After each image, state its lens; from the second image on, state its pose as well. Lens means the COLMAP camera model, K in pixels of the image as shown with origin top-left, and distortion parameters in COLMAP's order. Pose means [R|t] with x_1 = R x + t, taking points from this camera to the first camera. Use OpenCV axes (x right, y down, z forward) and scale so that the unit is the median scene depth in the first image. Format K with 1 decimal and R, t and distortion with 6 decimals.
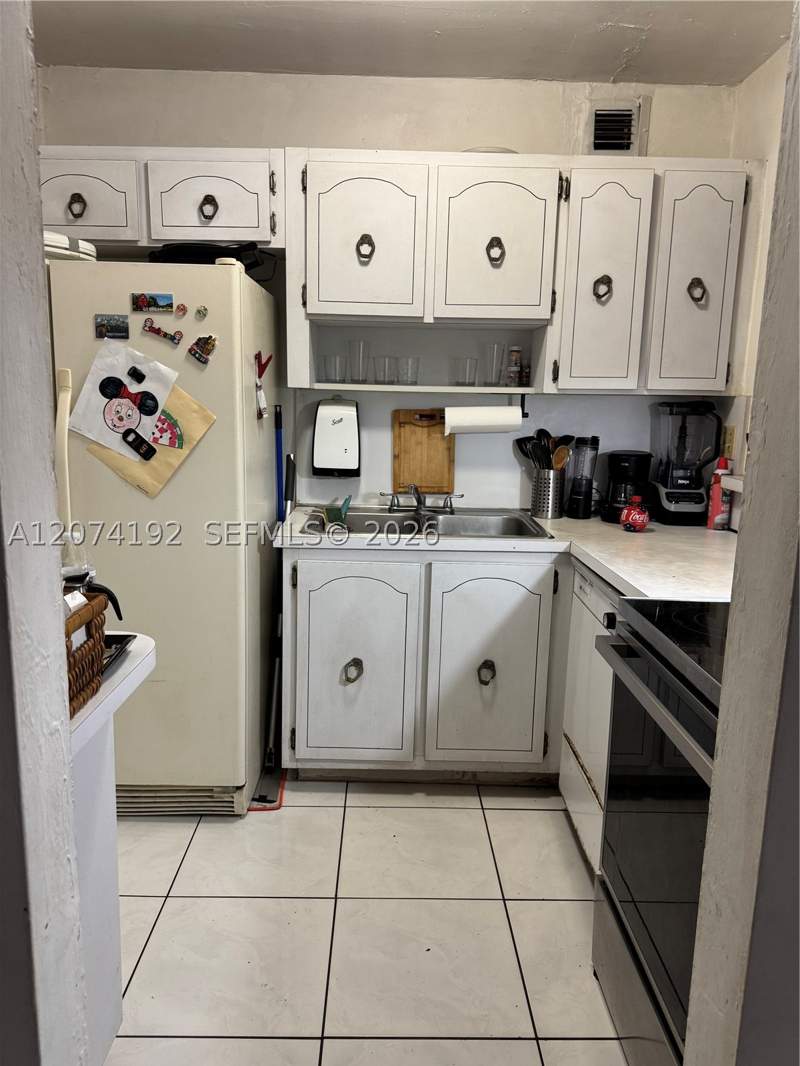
lens RADIAL K [[761.1, 0, 402.6], [0, 761.1, 540.6], [0, 0, 1]] dist [0.072310, -0.105665]
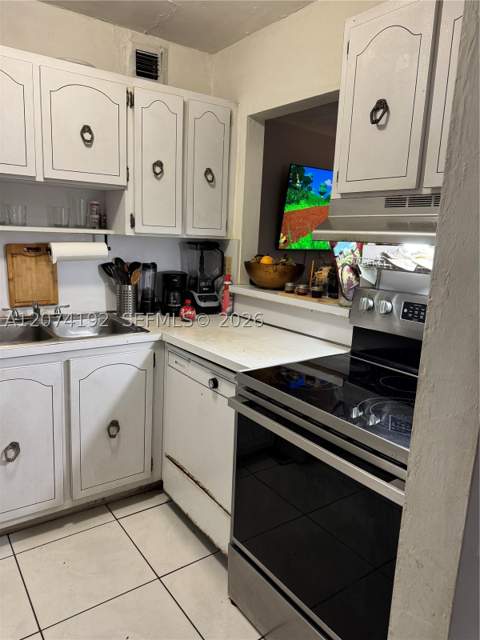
lens RADIAL K [[456.9, 0, 241.5], [0, 456.9, 323.1], [0, 0, 1]] dist [0.072310, -0.105665]
pose [[0.813759, -0.098330, 0.572824, -0.166291], [0.080658, 0.995154, 0.056243, -0.054597], [-0.575578, 0.000434, 0.817747, 0.133770]]
